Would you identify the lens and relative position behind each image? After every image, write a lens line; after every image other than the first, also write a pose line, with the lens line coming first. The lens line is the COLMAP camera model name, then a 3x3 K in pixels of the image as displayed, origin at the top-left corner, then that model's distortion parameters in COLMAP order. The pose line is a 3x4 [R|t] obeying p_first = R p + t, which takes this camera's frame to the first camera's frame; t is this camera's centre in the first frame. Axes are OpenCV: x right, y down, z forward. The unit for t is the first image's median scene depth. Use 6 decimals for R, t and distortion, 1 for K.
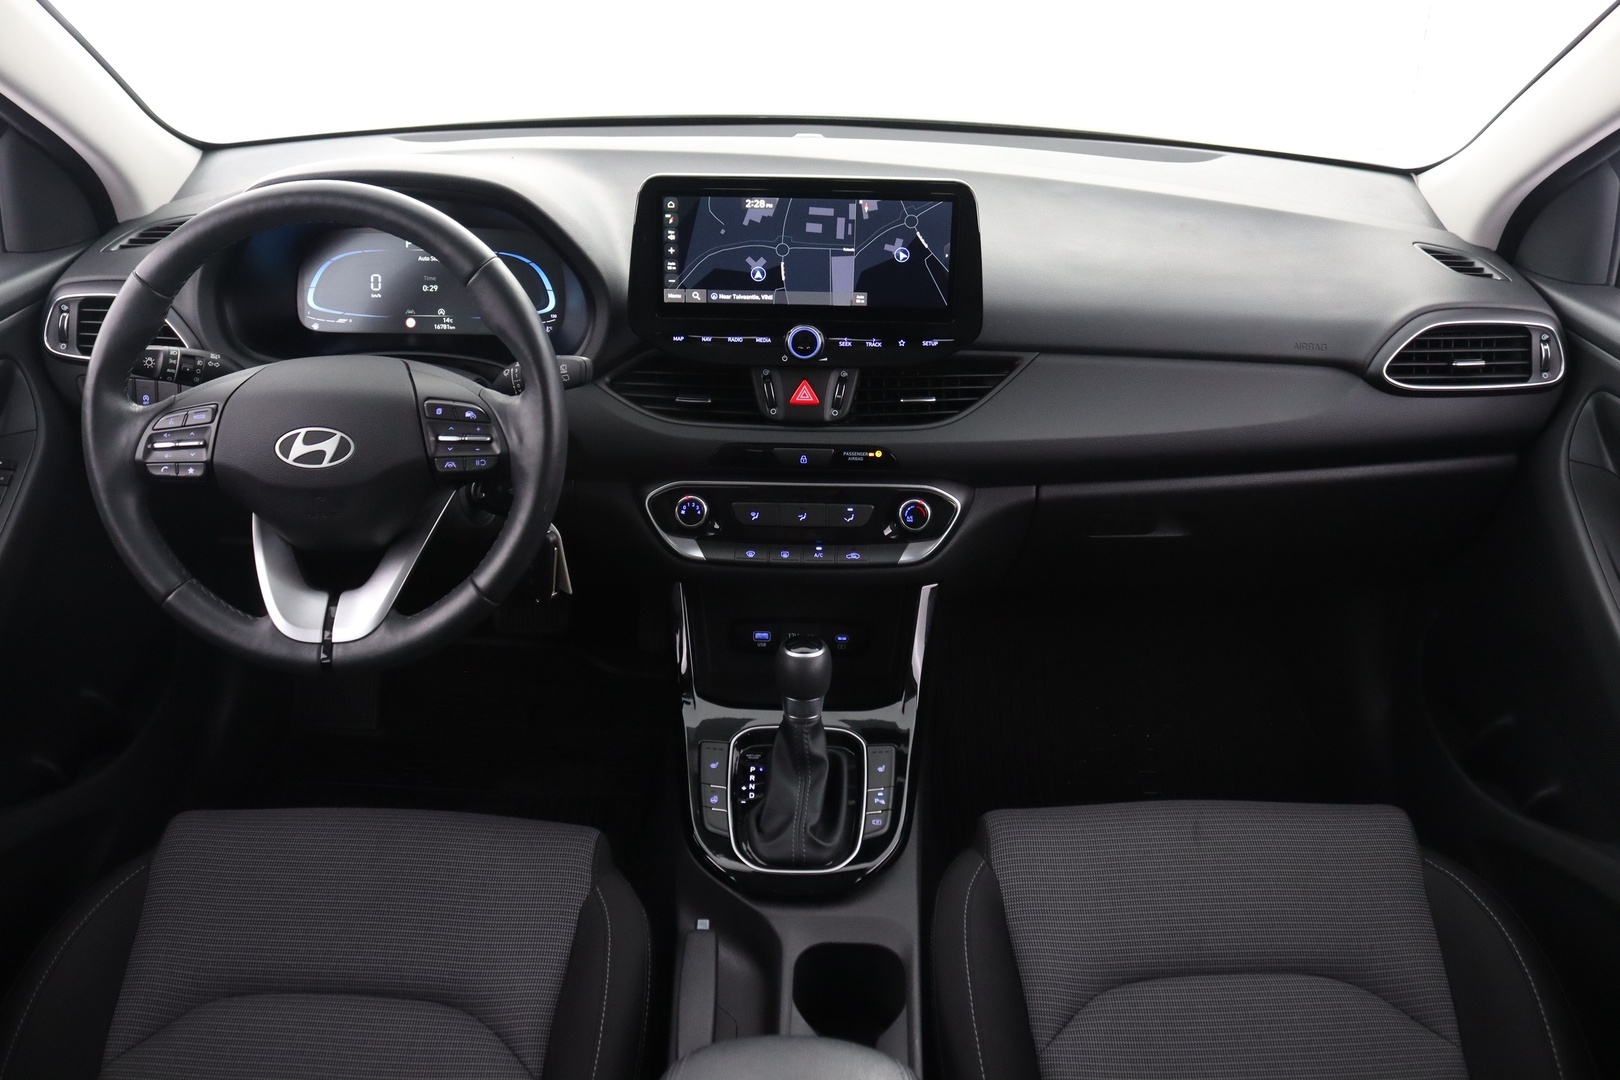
lens RADIAL K [[1317.1, 0, 807.0], [0, 1317.1, 545.2], [0, 0, 1]] dist [-0.145743, 0.109217]
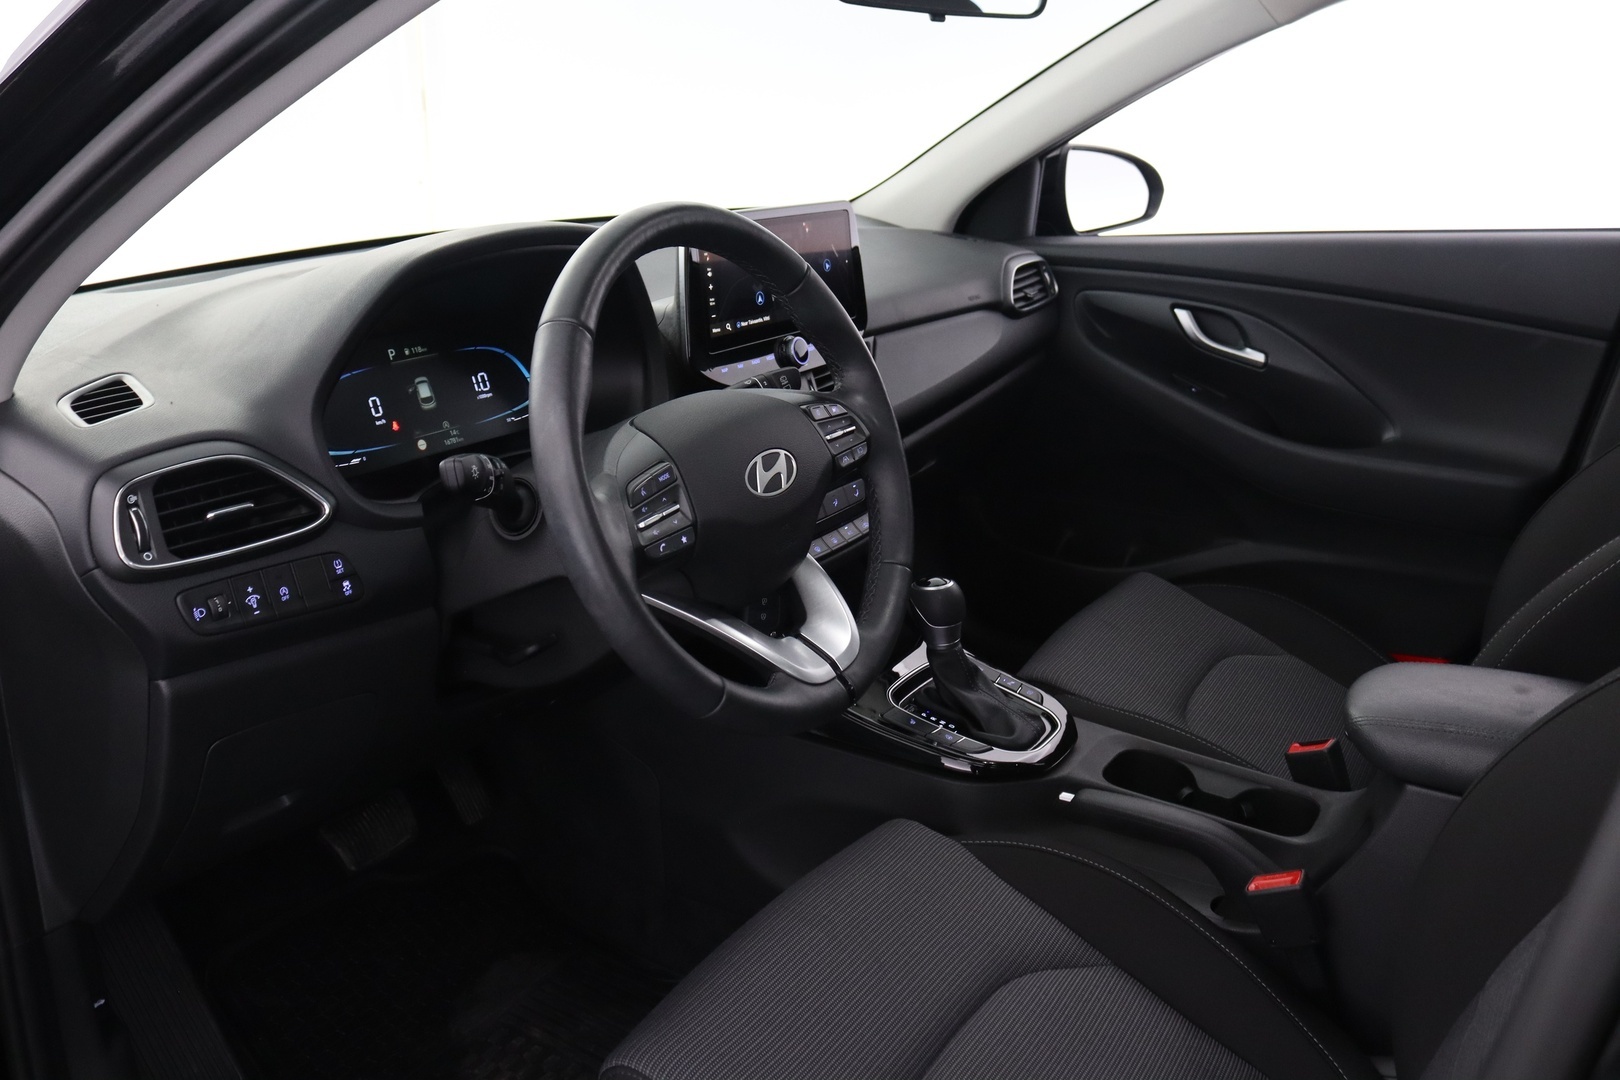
lens RADIAL K [[1317.1, 0, 805.8], [0, 1317.1, 538.9], [0, 0, 1]] dist [-0.145743, 0.109217]
pose [[0.534594, -0.283795, 0.796034, -0.964148], [0.420311, 0.906458, 0.040894, -0.051770], [-0.733177, 0.312720, 0.603869, 0.365999]]
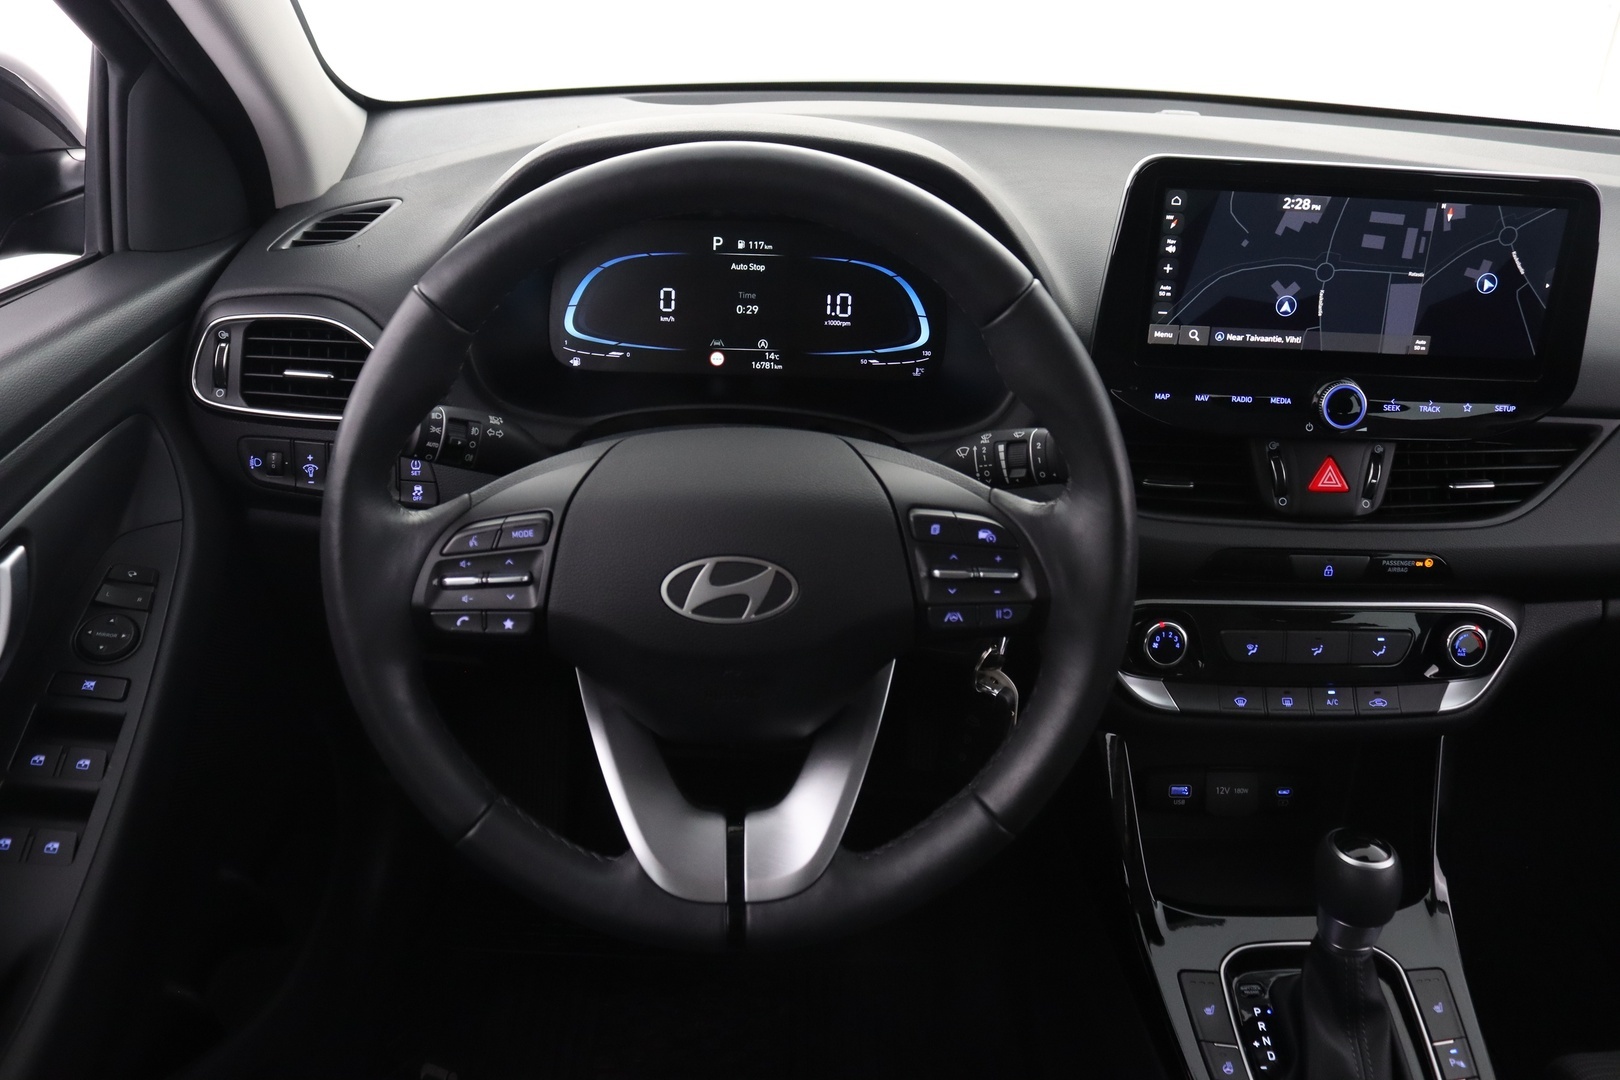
lens RADIAL K [[1317.1, 0, 822.4], [0, 1317.1, 533.5], [0, 0, 1]] dist [-0.145743, 0.109217]
pose [[0.999362, 0.001770, 0.035681, -0.307139], [-0.001634, 0.999991, -0.003838, -0.084638], [-0.035688, 0.003777, 0.999356, 0.331316]]
